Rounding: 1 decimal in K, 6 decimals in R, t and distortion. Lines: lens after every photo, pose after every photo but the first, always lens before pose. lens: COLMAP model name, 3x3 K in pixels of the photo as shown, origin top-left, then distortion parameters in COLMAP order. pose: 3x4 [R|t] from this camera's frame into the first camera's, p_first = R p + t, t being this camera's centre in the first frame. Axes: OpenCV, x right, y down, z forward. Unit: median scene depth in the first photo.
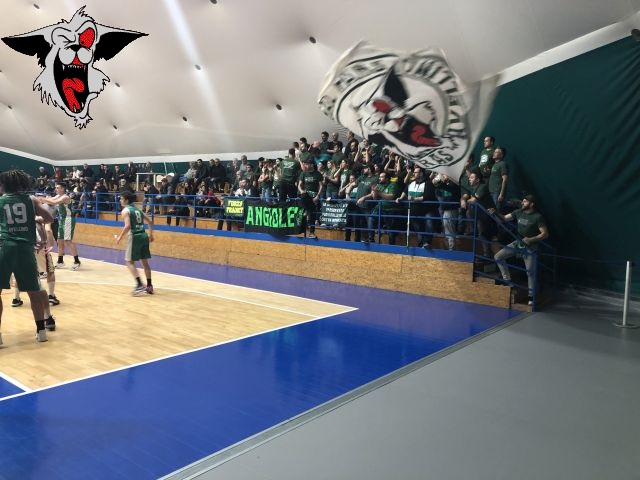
lens RADIAL K [[524.2, 0, 316.7], [0, 524.2, 243.1], [0, 0, 1]] dist [0.048643, -0.068142]
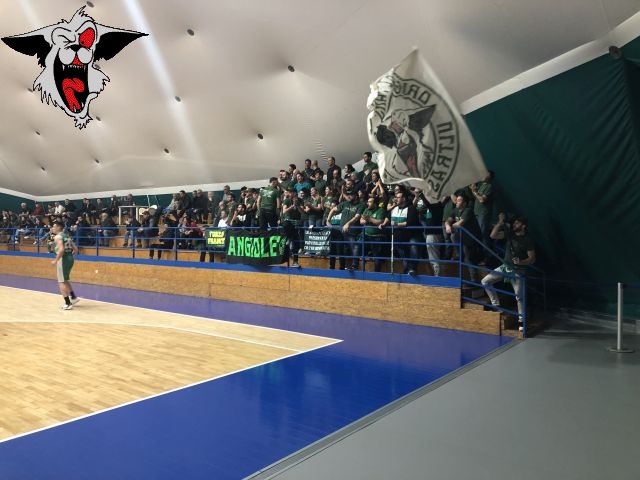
lens RADIAL K [[524.2, 0, 313.9], [0, 524.2, 241.6], [0, 0, 1]] dist [0.048643, -0.068142]
pose [[0.999478, -0.029163, 0.013928, 0.014501], [0.029897, 0.997992, -0.055835, -0.002256], [-0.012272, 0.056222, 0.998343, 0.027389]]
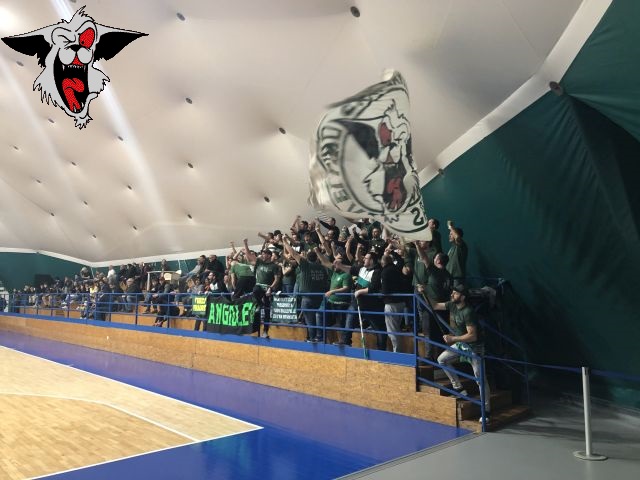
lens RADIAL K [[524.2, 0, 323.2], [0, 524.2, 236.5], [0, 0, 1]] dist [0.048643, -0.068142]
pose [[0.990434, -0.042002, -0.131443, 0.227585], [0.016596, 0.981893, -0.188707, -0.008844], [0.136989, 0.184720, 0.973197, 0.119252]]
